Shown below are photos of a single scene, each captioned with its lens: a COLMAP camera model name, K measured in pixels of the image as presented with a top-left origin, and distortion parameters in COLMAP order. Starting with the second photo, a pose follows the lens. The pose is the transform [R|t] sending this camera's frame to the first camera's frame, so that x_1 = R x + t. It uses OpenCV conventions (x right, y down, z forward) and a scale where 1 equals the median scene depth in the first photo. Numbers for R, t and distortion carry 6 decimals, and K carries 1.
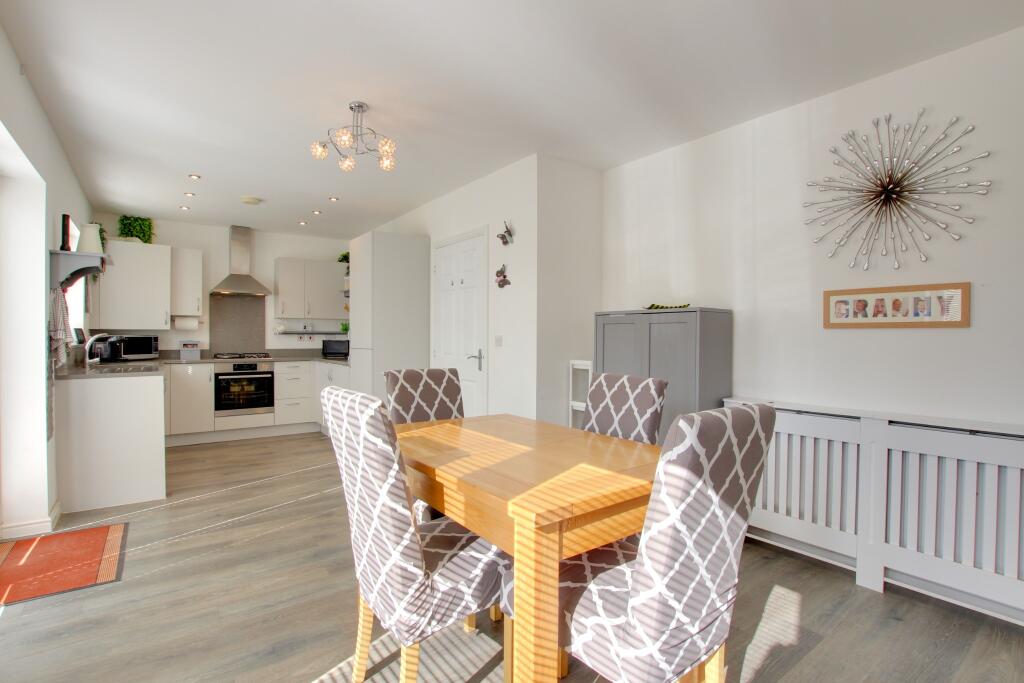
lens RADIAL K [[487.0, 0, 511.7], [0, 487.0, 342.9], [0, 0, 1]] dist [-0.019194, -0.000207]
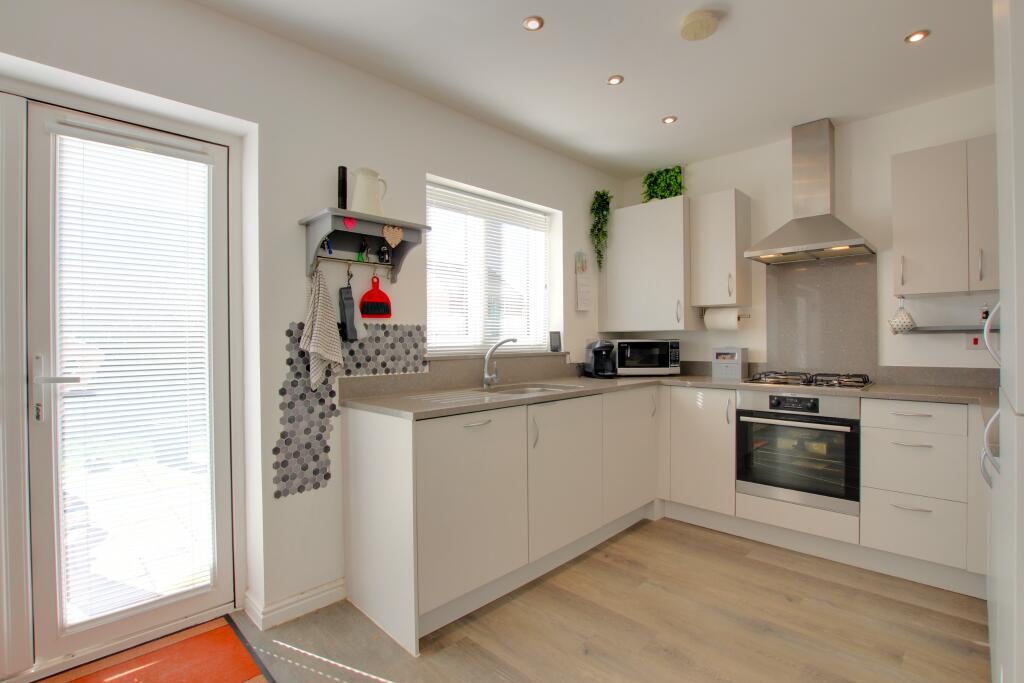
lens RADIAL K [[487.0, 0, 510.9], [0, 487.0, 338.7], [0, 0, 1]] dist [-0.019194, -0.000207]
pose [[0.136964, -0.007508, -0.990548, -0.114260], [-0.000865, 0.999970, -0.007699, -0.010450], [0.990576, 0.001911, 0.136953, 0.663779]]
